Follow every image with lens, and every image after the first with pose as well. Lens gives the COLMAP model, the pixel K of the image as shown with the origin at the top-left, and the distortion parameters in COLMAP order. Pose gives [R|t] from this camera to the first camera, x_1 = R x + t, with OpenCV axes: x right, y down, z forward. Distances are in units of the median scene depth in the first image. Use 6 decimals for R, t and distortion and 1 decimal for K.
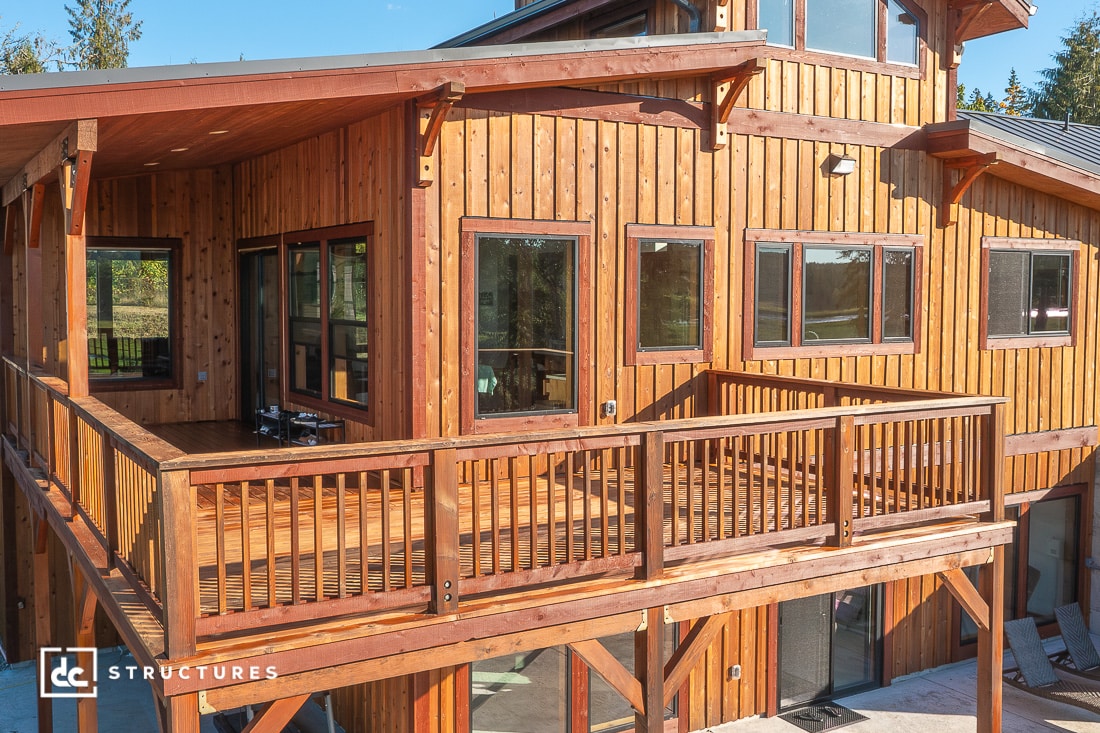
lens RADIAL K [[1068.1, 0, 549.3], [0, 1068.1, 348.0], [0, 0, 1]] dist [-0.006084, -0.001807]
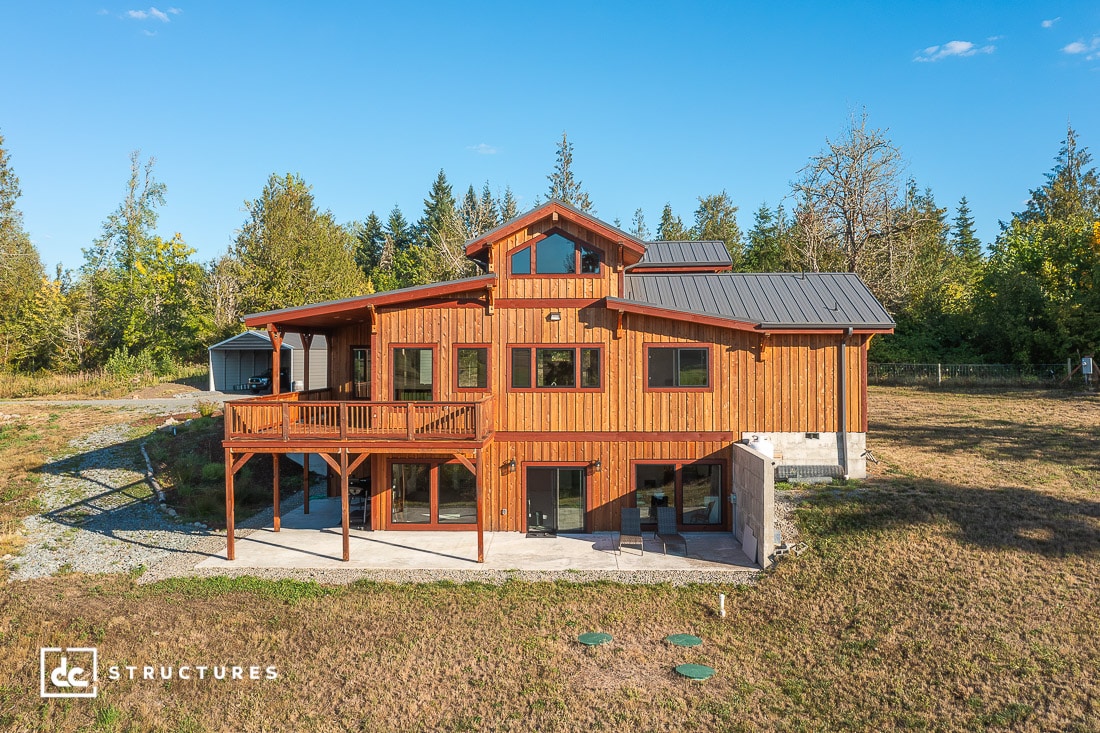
lens RADIAL K [[881.4, 0, 547.4], [0, 881.4, 342.6], [0, 0, 1]] dist [-0.009059, 0.001390]
pose [[0.843356, -0.009422, -0.537272, 1.495669], [-0.029850, 0.997481, -0.064347, 0.026783], [0.536525, 0.070305, 0.840951, -0.822735]]
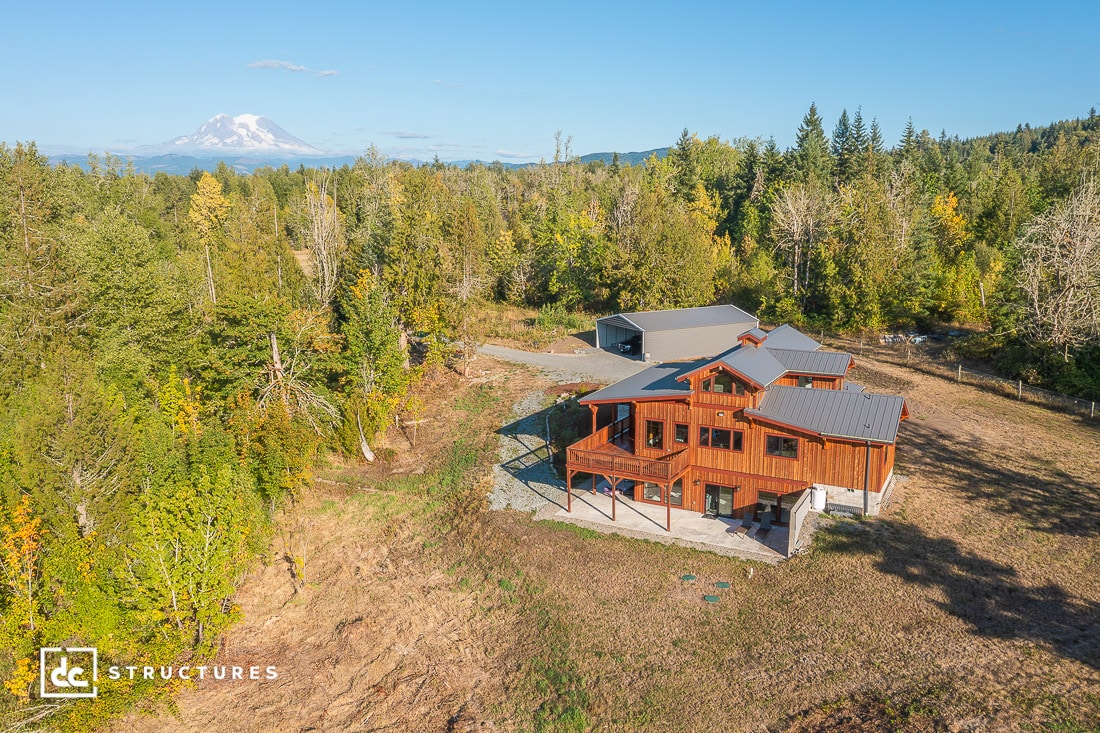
lens RADIAL K [[871.0, 0, 547.3], [0, 871.0, 364.6], [0, 0, 1]] dist [-0.005277, 0.005620]
pose [[0.507992, 0.160339, -0.846307, 3.593296], [-0.046454, 0.986192, 0.158957, -1.108247], [0.860108, -0.041434, 0.508426, -1.950669]]
